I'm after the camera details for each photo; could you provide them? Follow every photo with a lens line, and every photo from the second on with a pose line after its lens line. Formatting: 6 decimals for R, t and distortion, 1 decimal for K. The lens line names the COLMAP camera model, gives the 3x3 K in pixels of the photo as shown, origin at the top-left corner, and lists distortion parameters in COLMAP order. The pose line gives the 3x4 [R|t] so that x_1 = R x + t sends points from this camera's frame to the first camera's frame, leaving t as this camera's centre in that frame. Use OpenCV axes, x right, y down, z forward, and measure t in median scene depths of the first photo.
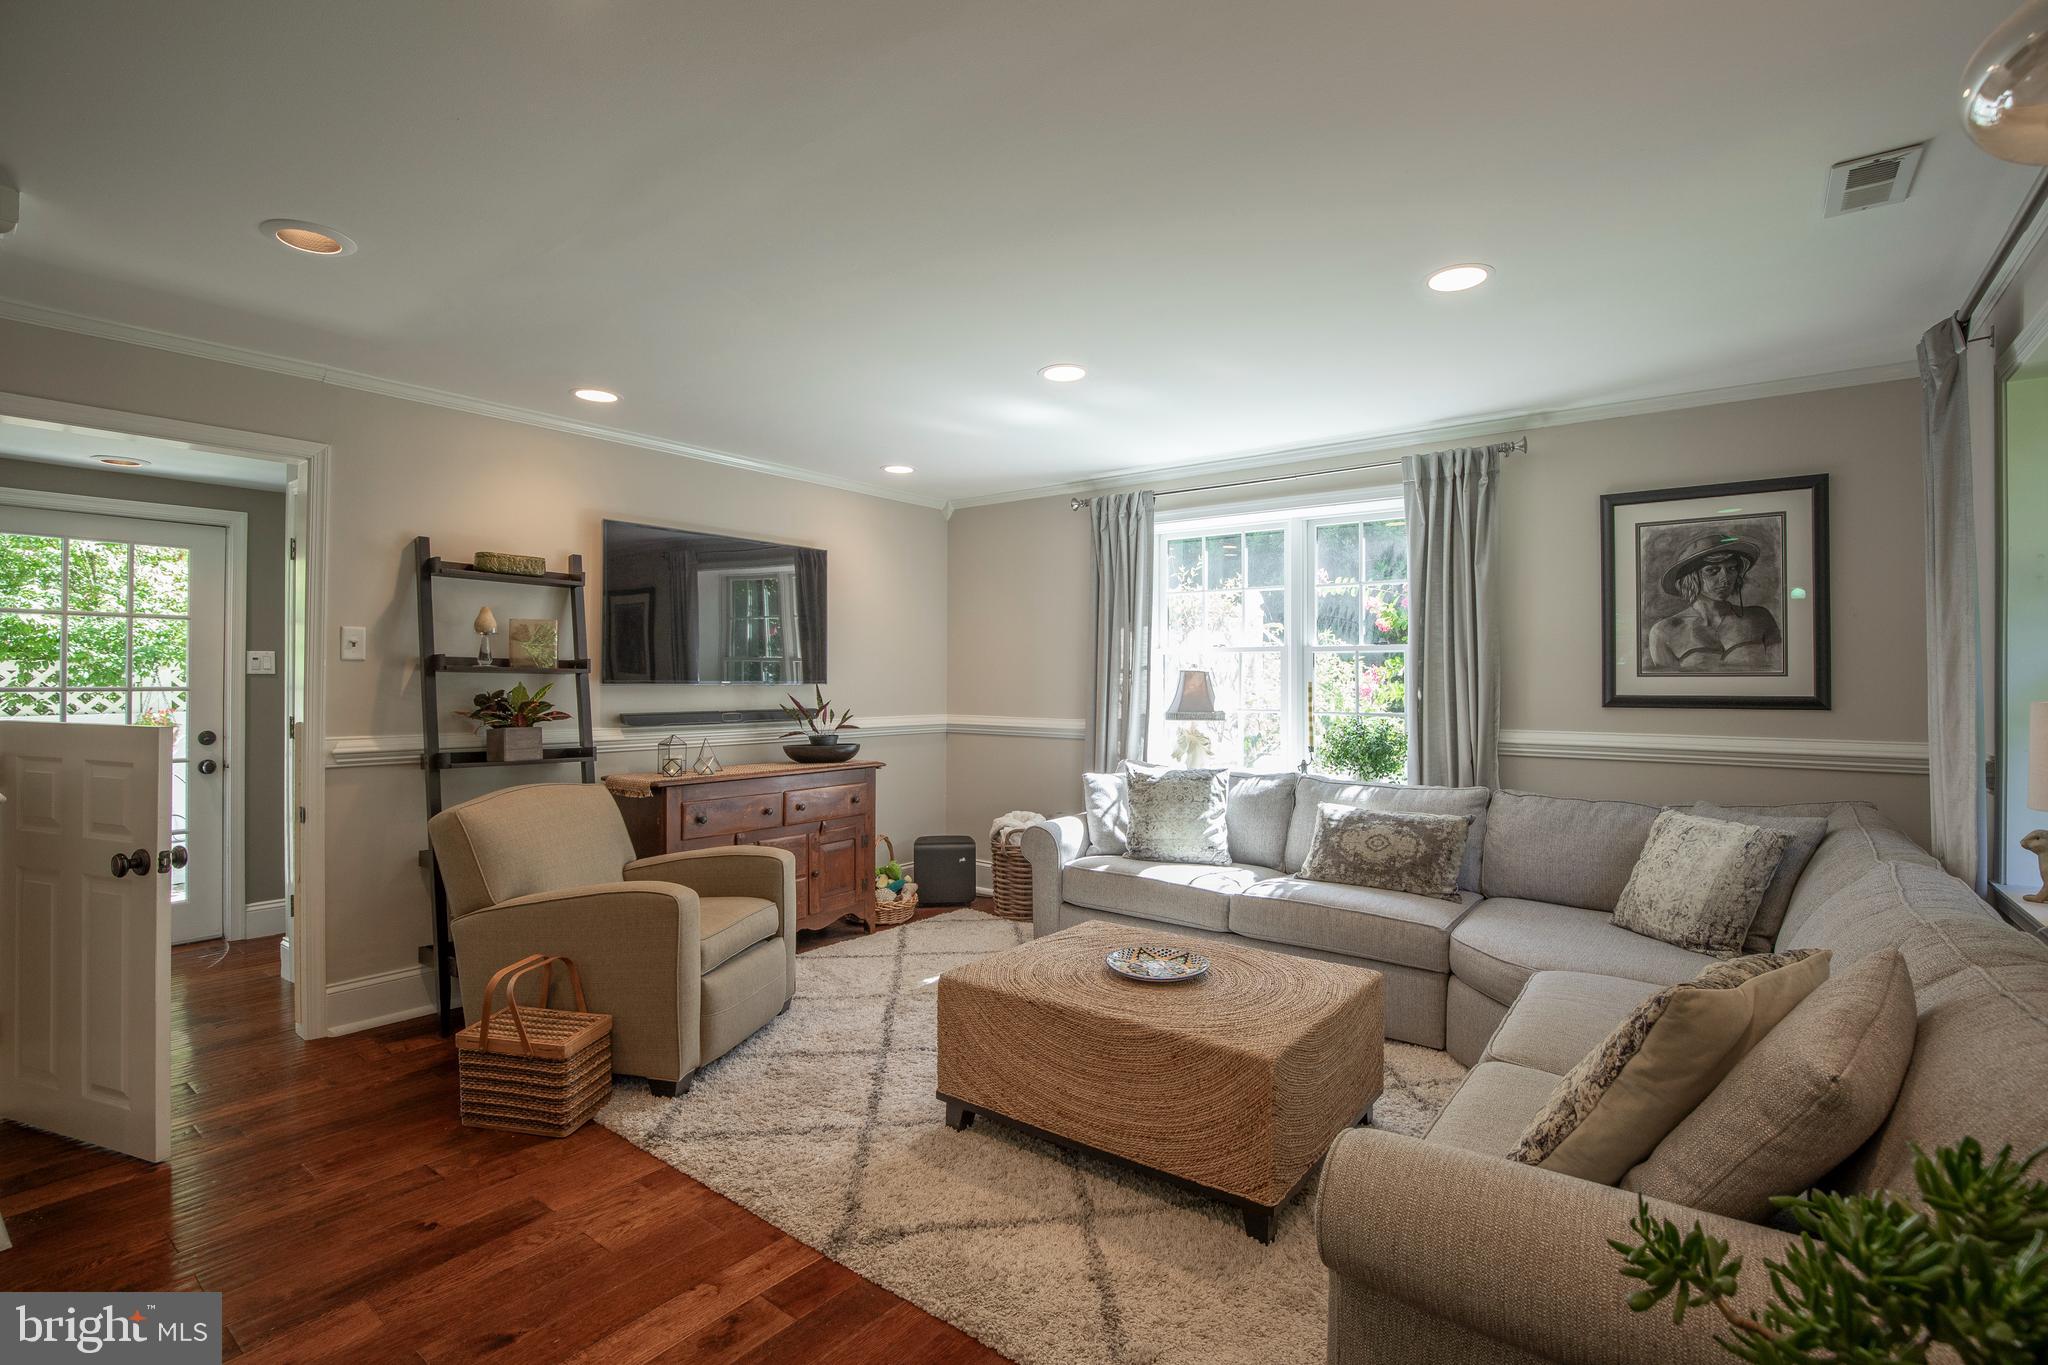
lens RADIAL K [[941.9, 0, 1023.9], [0, 941.9, 672.5], [0, 0, 1]] dist [-0.036067, 0.005971]
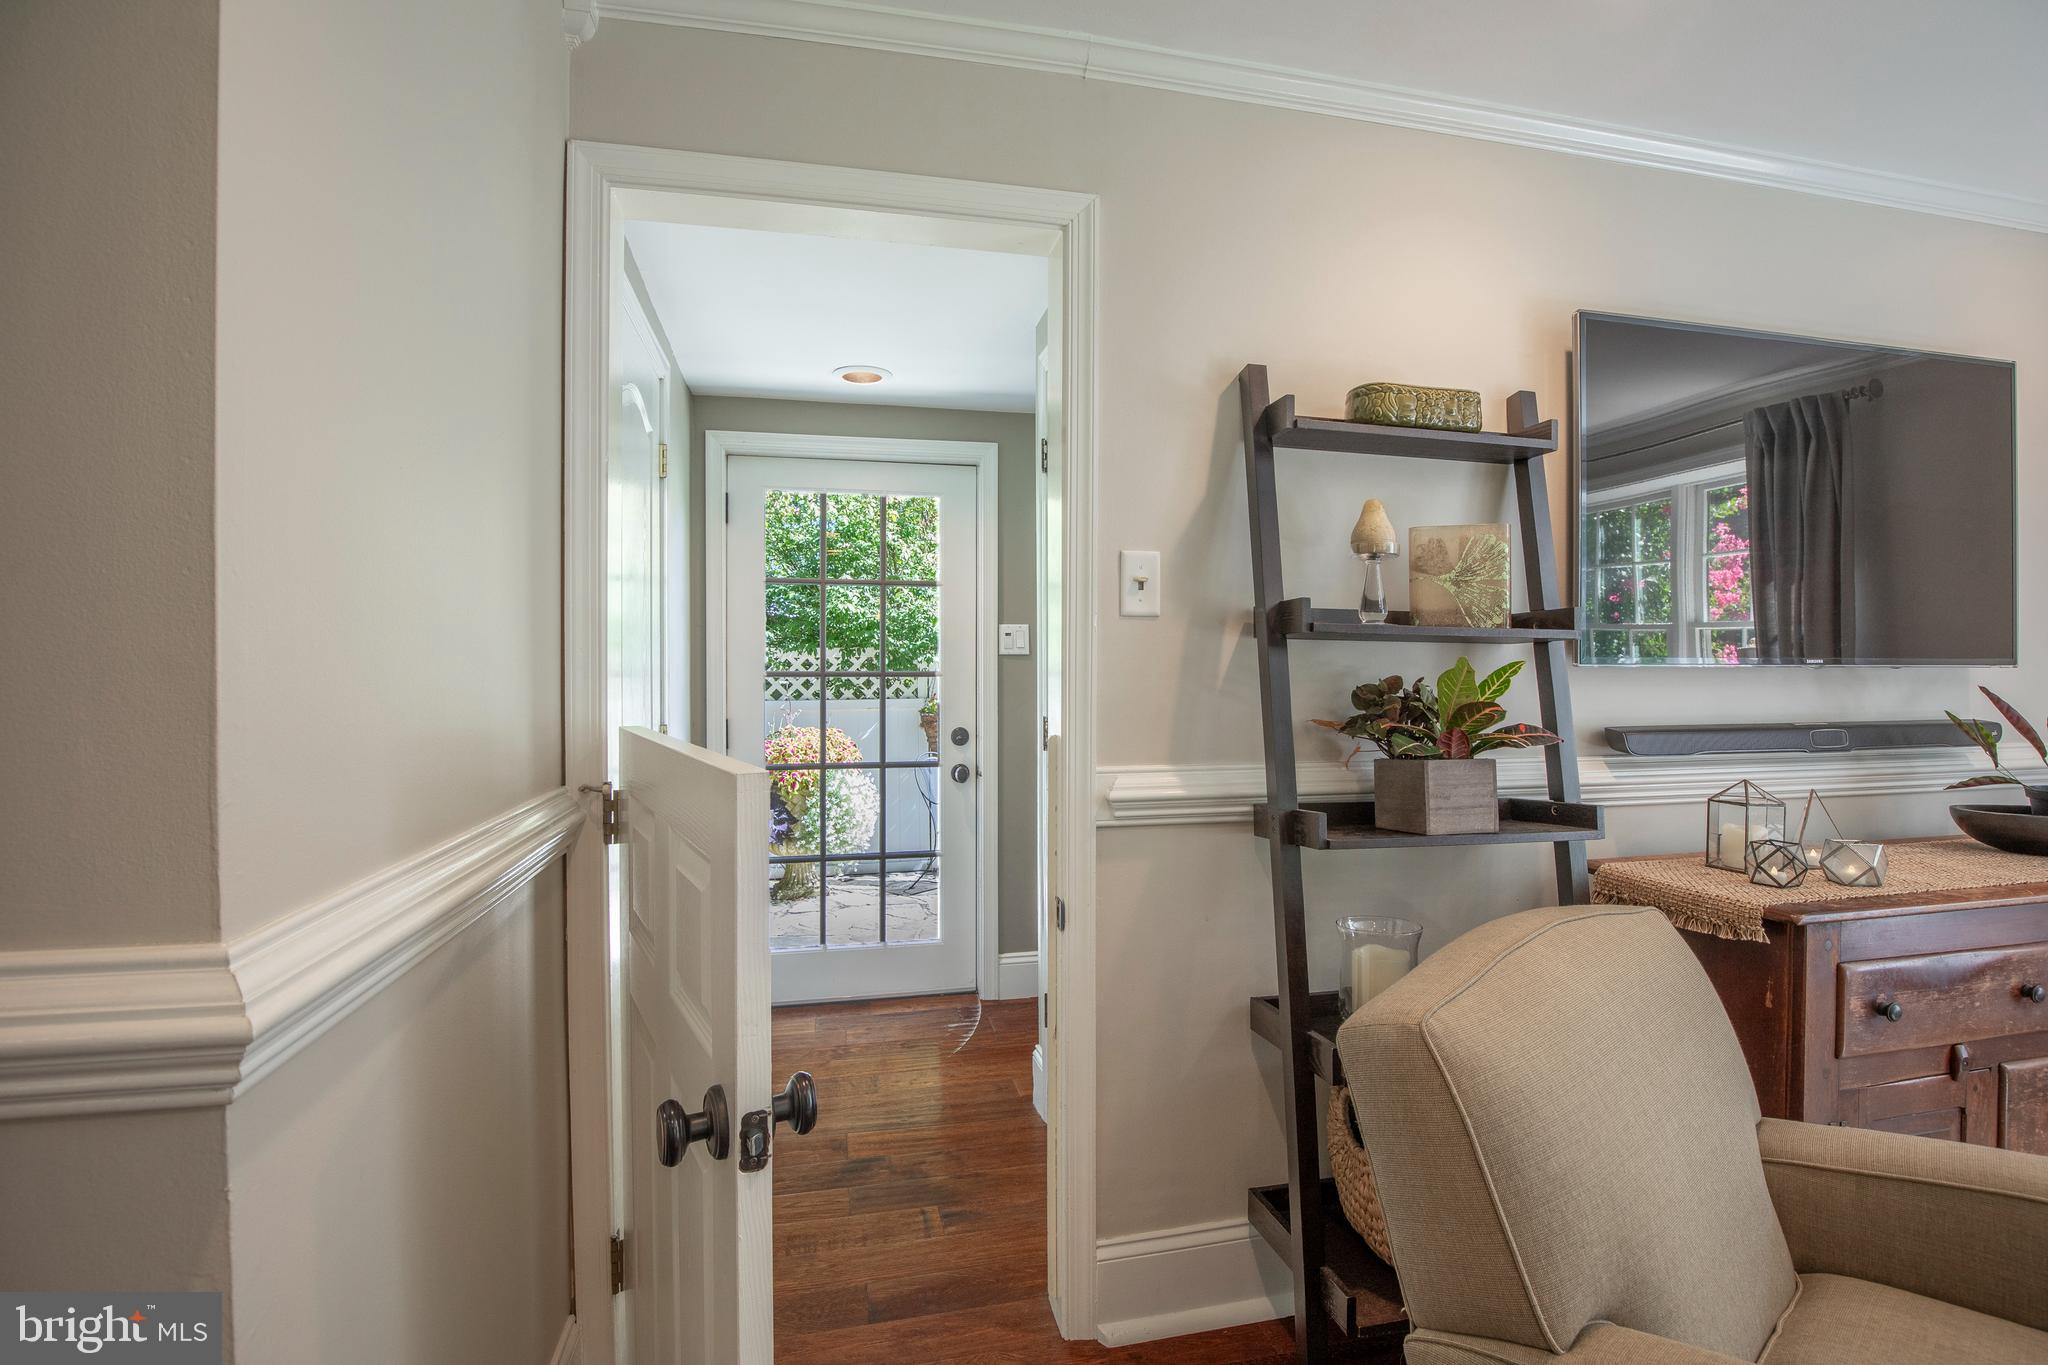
lens RADIAL K [[941.9, 0, 1023.9], [0, 941.9, 672.5], [0, 0, 1]] dist [-0.036067, 0.005971]
pose [[0.765050, 0.000811, -0.643970, -0.393229], [0.008068, 0.999909, 0.010844, 0.009930], [0.643920, -0.013492, 0.764974, 0.502250]]
